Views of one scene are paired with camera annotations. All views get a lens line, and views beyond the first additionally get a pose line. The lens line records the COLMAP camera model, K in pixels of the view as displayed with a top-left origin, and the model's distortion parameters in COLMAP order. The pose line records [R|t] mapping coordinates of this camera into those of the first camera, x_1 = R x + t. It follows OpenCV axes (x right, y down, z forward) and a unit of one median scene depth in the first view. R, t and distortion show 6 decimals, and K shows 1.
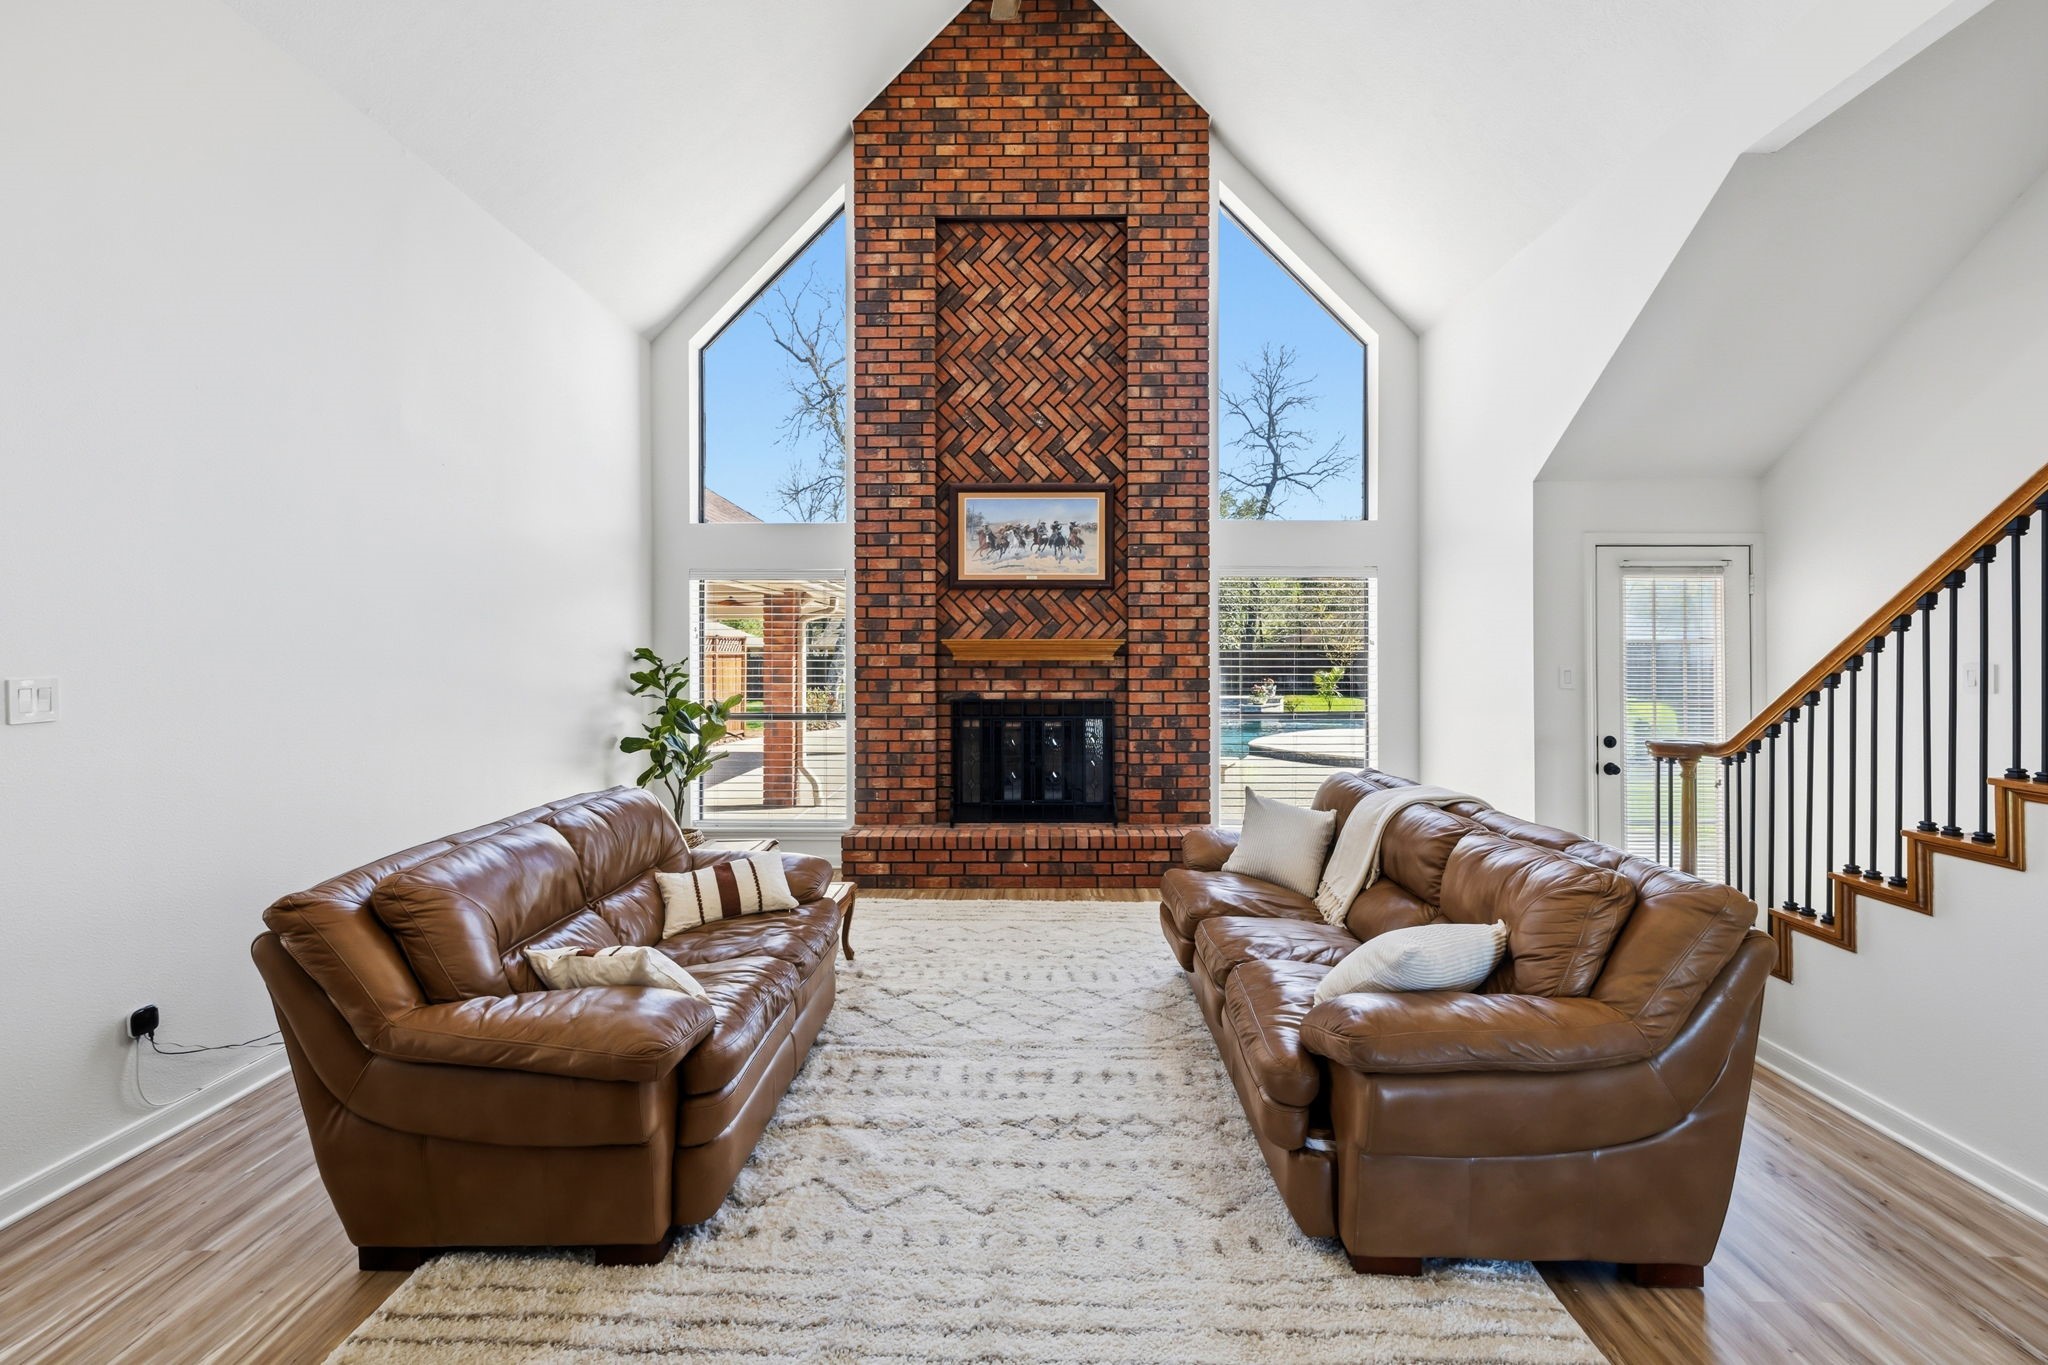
lens RADIAL K [[886.6, 0, 1014.4], [0, 886.6, 652.8], [0, 0, 1]] dist [-0.000977, 0.000612]
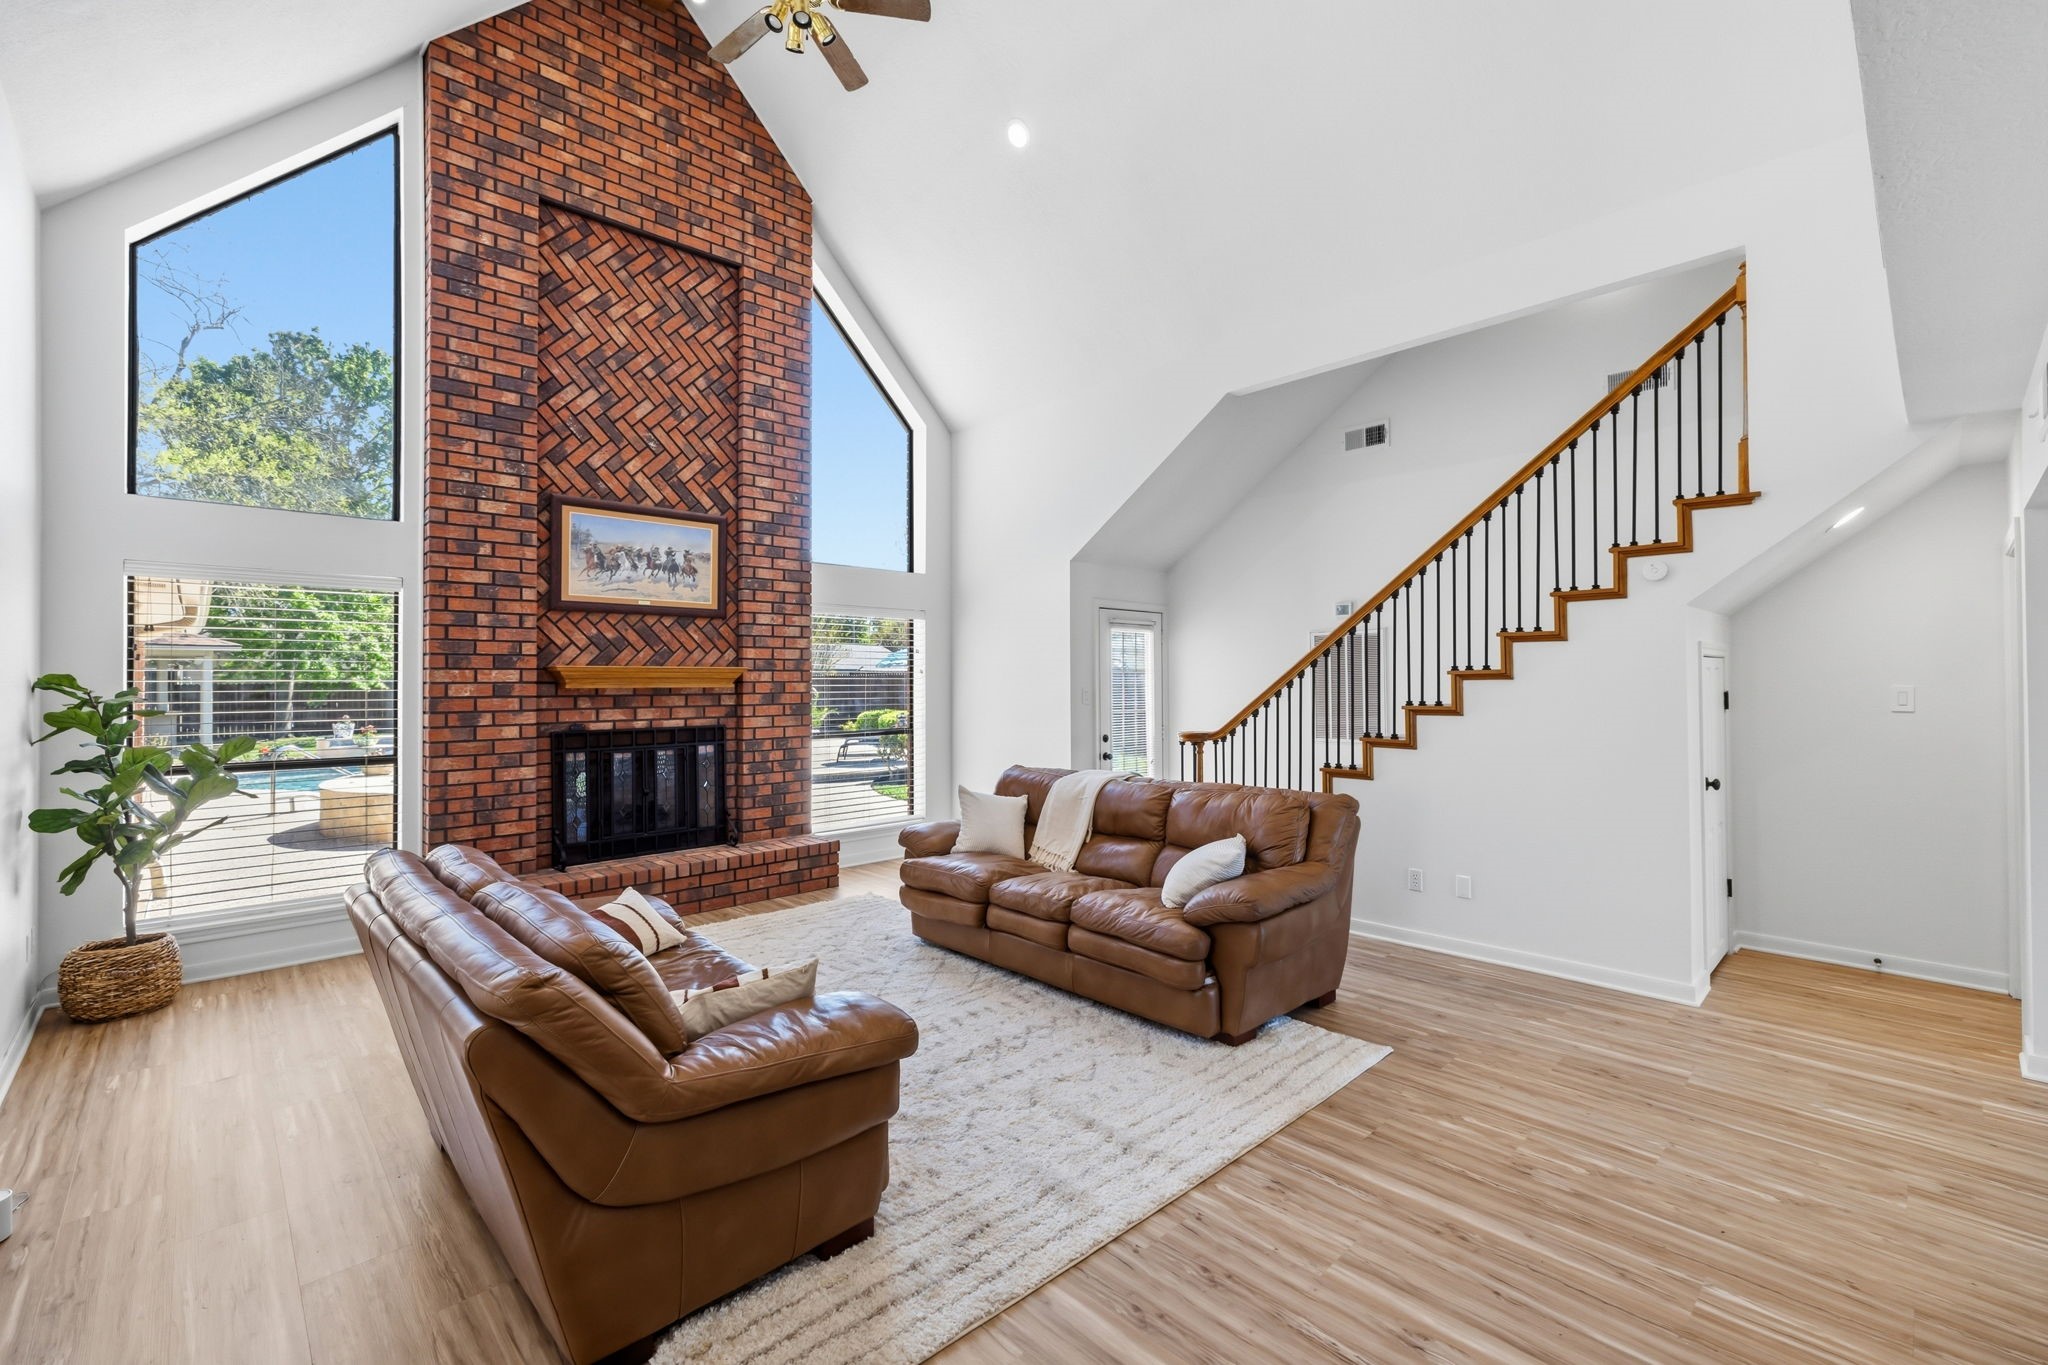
lens RADIAL K [[886.6, 0, 992.9], [0, 886.6, 675.2], [0, 0, 1]] dist [-0.000977, 0.000612]
pose [[0.718120, 0.002895, 0.695913, -0.384622], [0.002411, 0.999975, -0.006647, 0.001927], [-0.695915, 0.006451, 0.718095, 0.037701]]
